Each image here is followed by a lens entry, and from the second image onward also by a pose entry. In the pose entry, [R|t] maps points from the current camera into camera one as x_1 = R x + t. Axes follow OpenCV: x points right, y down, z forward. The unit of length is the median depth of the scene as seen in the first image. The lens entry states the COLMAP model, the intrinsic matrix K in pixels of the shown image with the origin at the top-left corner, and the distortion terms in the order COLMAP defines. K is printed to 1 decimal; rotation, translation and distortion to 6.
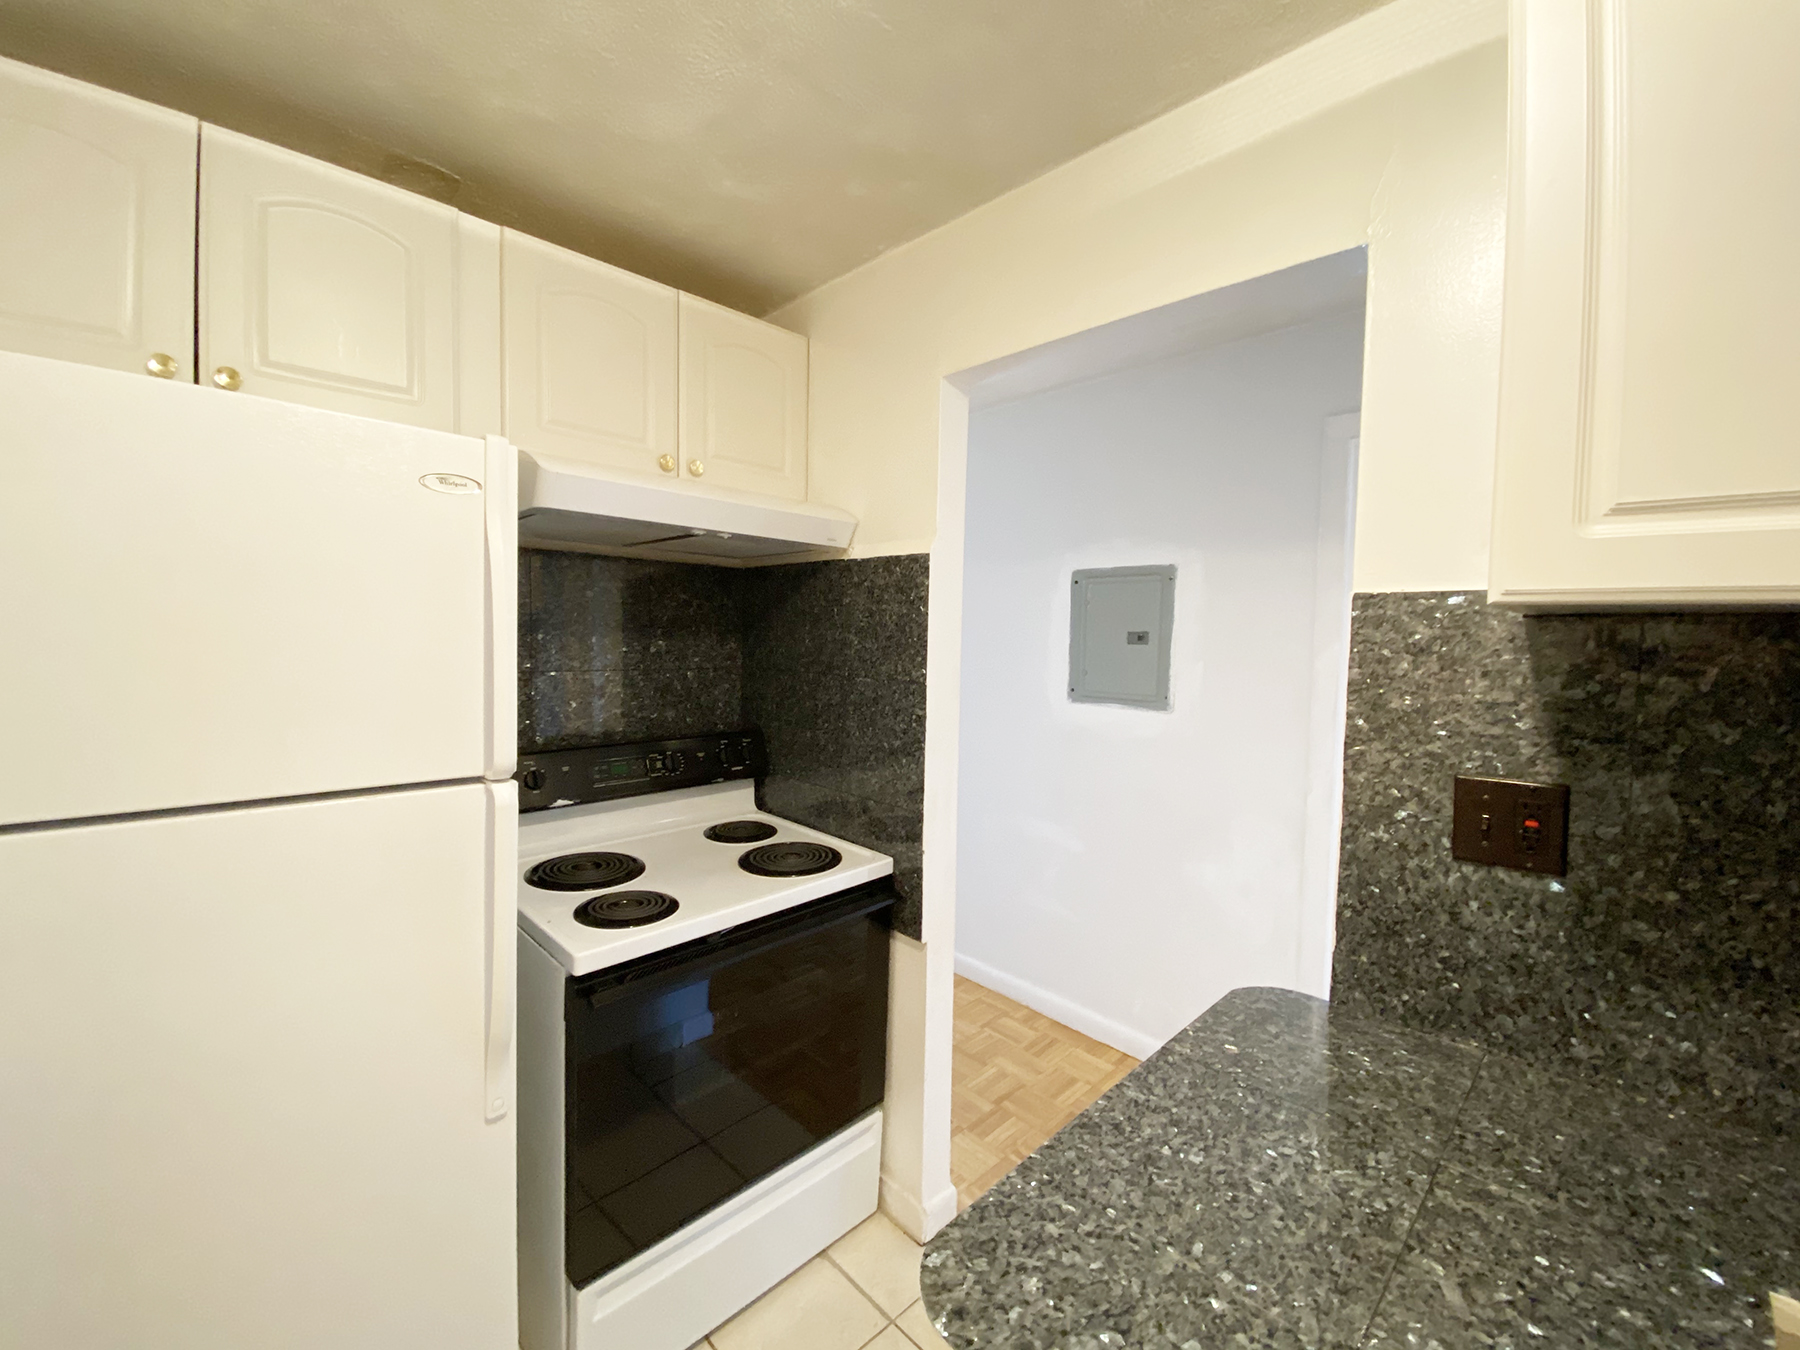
lens RADIAL K [[733.1, 0, 892.3], [0, 733.1, 671.5], [0, 0, 1]] dist [-0.013761, -0.004139]
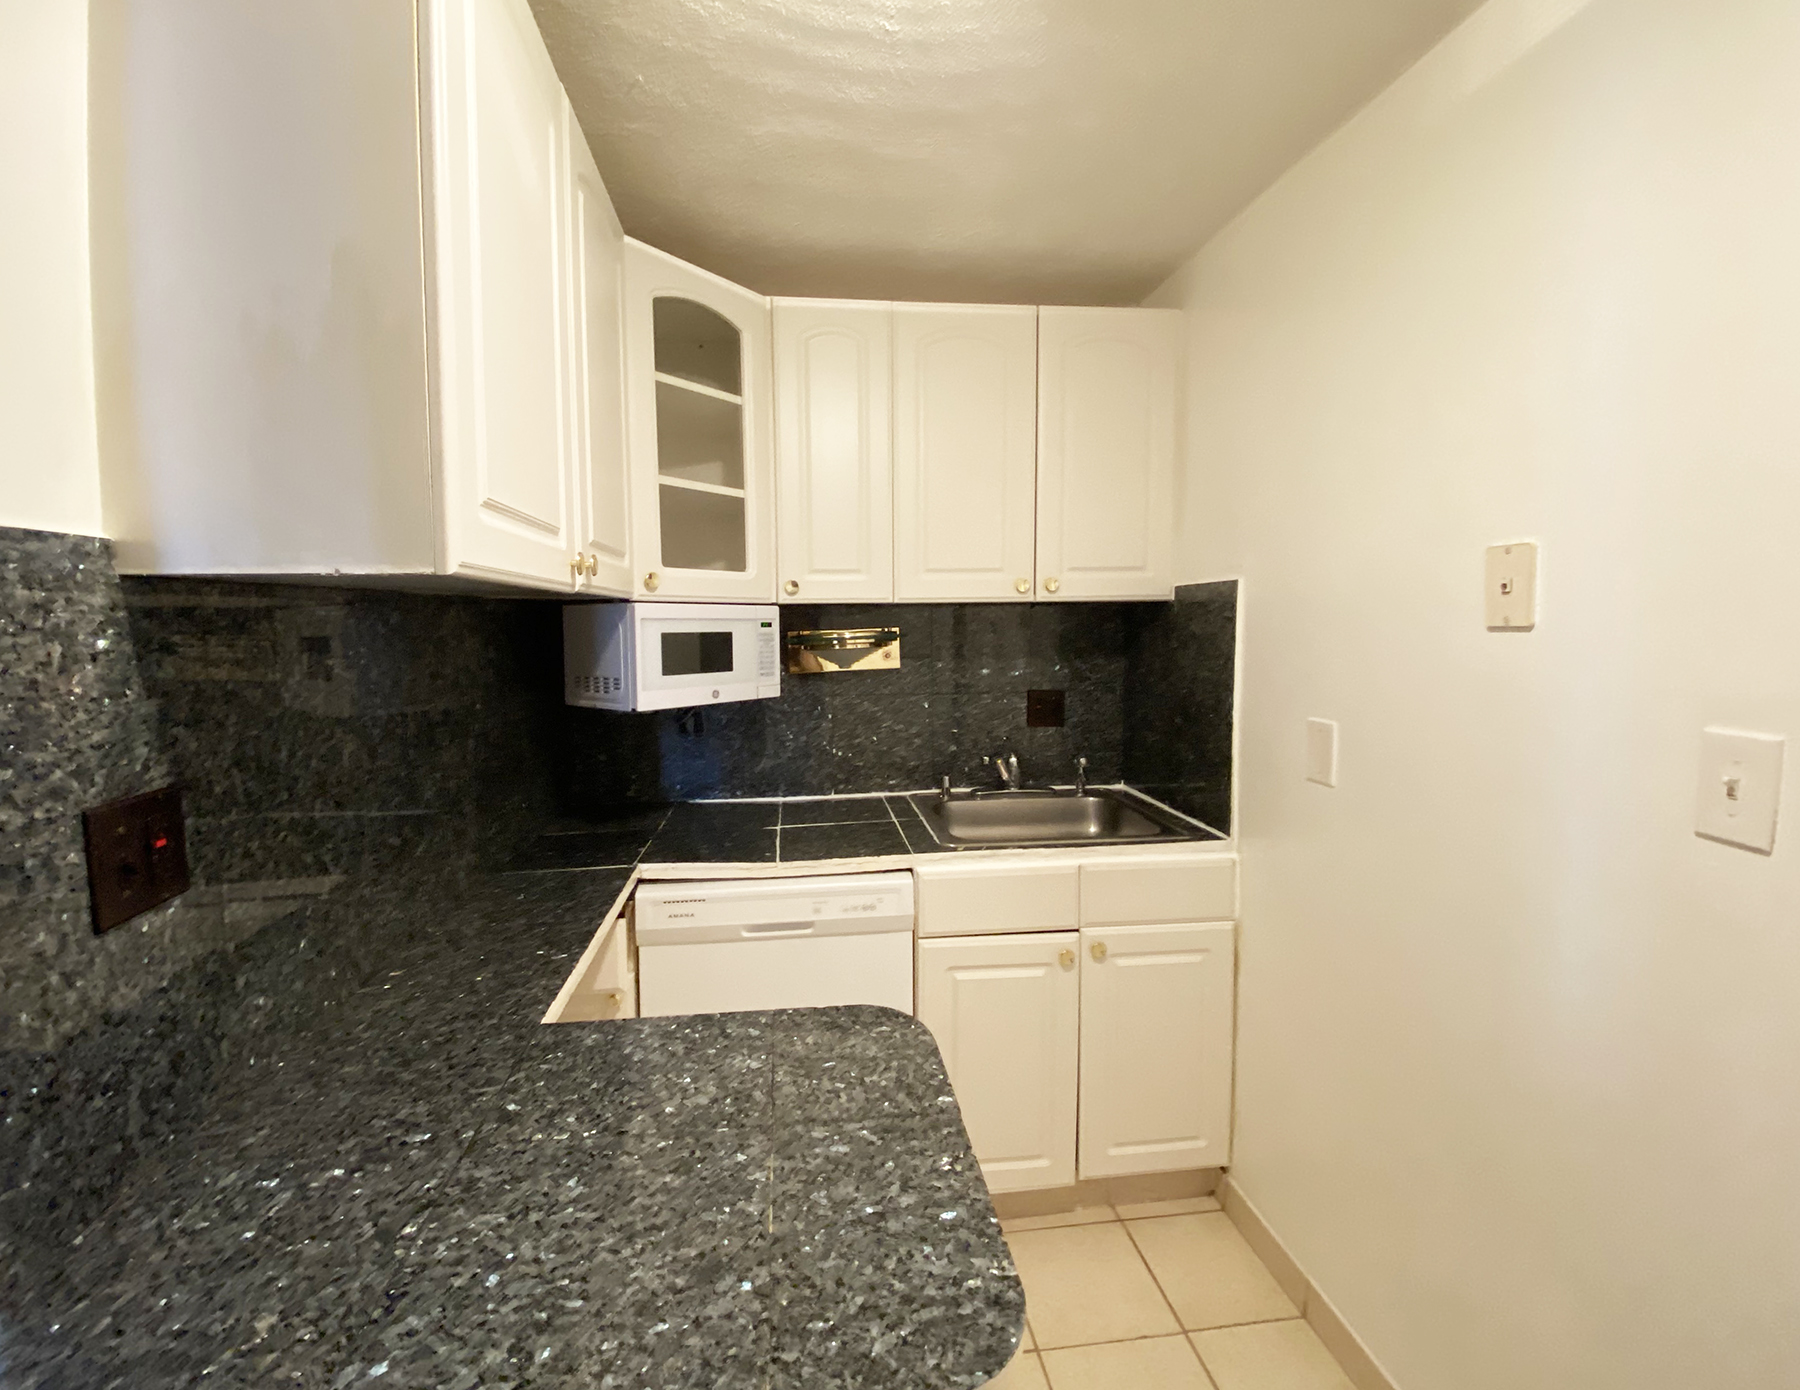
lens RADIAL K [[762.9, 0, 888.2], [0, 762.9, 678.2], [0, 0, 1]] dist [-0.001223, -0.000128]
pose [[-0.791854, -0.062274, 0.607528, -0.233688], [0.019206, 0.991756, 0.126691, -0.056682], [-0.610409, 0.111989, -0.784130, 1.148085]]
